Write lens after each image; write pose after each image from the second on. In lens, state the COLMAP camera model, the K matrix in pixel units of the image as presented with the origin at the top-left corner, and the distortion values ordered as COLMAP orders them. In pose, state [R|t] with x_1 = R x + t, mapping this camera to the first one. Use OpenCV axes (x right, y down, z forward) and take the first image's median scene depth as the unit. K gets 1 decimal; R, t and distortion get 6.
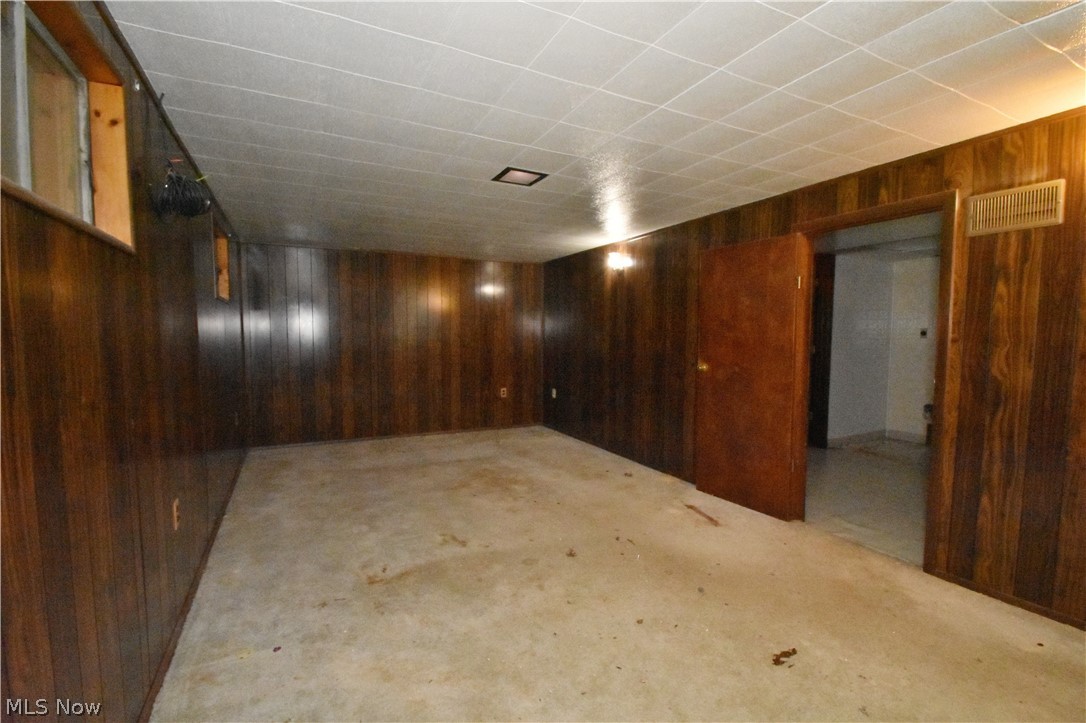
lens RADIAL K [[475.9, 0, 541.8], [0, 475.9, 366.2], [0, 0, 1]] dist [0.021018, -0.019542]
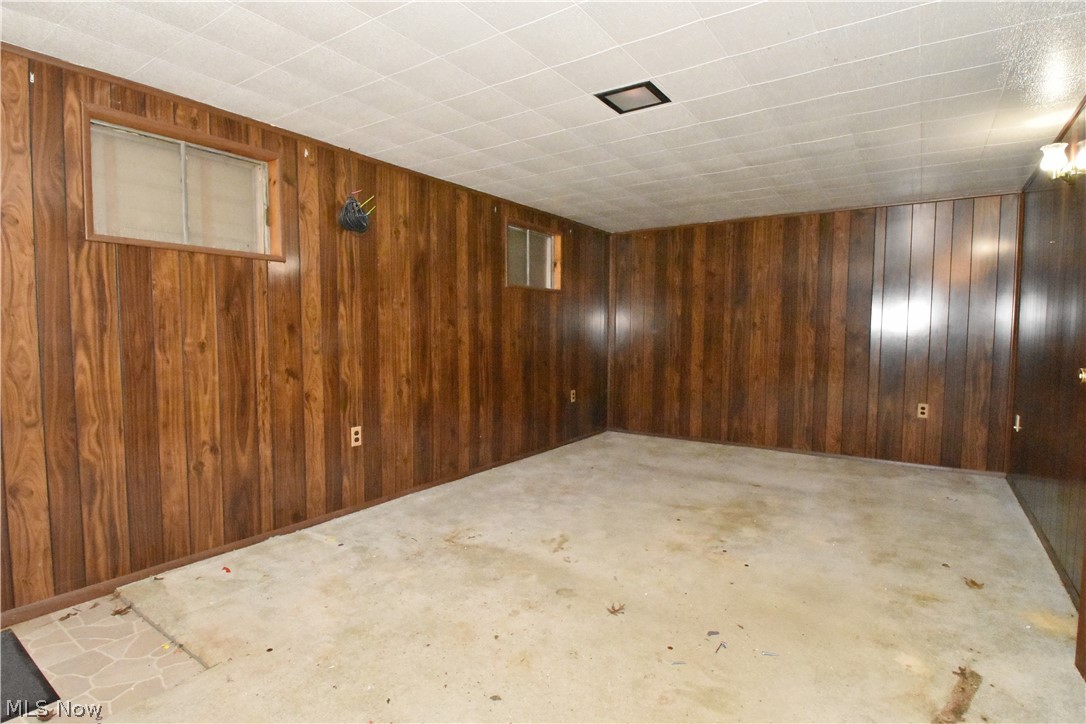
lens RADIAL K [[548.5, 0, 543.0], [0, 548.5, 362.0], [0, 0, 1]] dist [-0.005779, -0.000785]
pose [[0.493440, 0.044253, -0.868654, 0.539859], [-0.058226, 0.998145, 0.017775, 0.012896], [0.867829, 0.041808, 0.495101, 0.377520]]
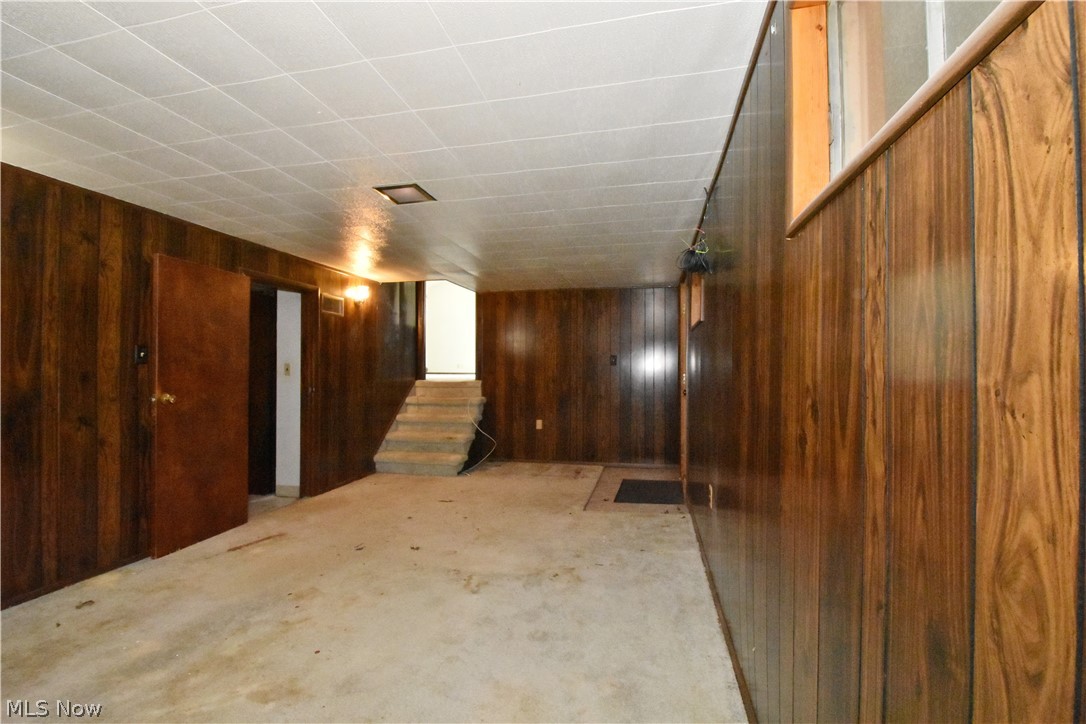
lens RADIAL K [[475.9, 0, 541.8], [0, 475.9, 366.7], [0, 0, 1]] dist [0.021018, -0.019542]
pose [[-0.777323, -0.001865, 0.629098, -0.700636], [0.036394, 0.998188, 0.047928, -0.071974], [-0.628048, 0.060151, -0.775847, 1.297634]]
